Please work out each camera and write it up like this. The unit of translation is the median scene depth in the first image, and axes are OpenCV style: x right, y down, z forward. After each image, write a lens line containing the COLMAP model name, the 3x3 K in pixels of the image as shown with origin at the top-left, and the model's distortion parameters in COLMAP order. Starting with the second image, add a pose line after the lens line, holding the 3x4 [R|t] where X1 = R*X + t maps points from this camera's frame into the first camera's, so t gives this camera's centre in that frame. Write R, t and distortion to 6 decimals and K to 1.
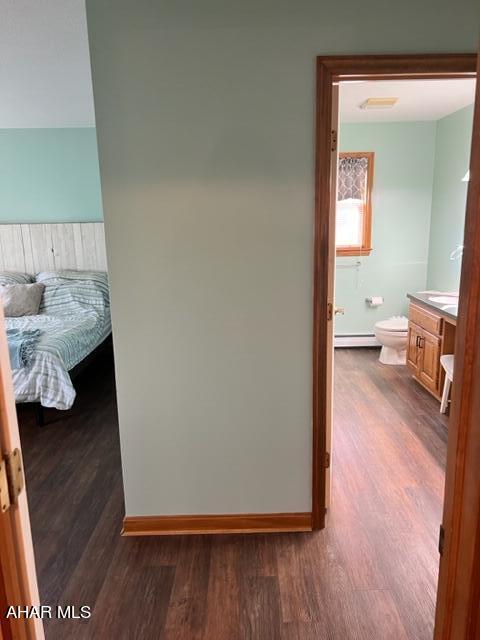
lens RADIAL K [[482.4, 0, 243.6], [0, 482.4, 321.0], [0, 0, 1]] dist [0.076558, -0.107070]
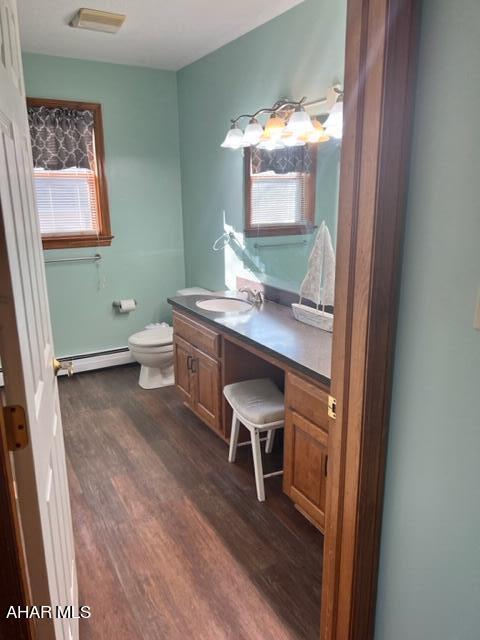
lens RADIAL K [[482.4, 0, 243.6], [0, 482.4, 321.0], [0, 0, 1]] dist [0.076558, -0.107070]
pose [[0.872054, -0.109332, 0.477041, 0.079464], [0.092955, 0.993986, 0.057883, -0.051415], [-0.480500, -0.006134, 0.876973, 0.286644]]
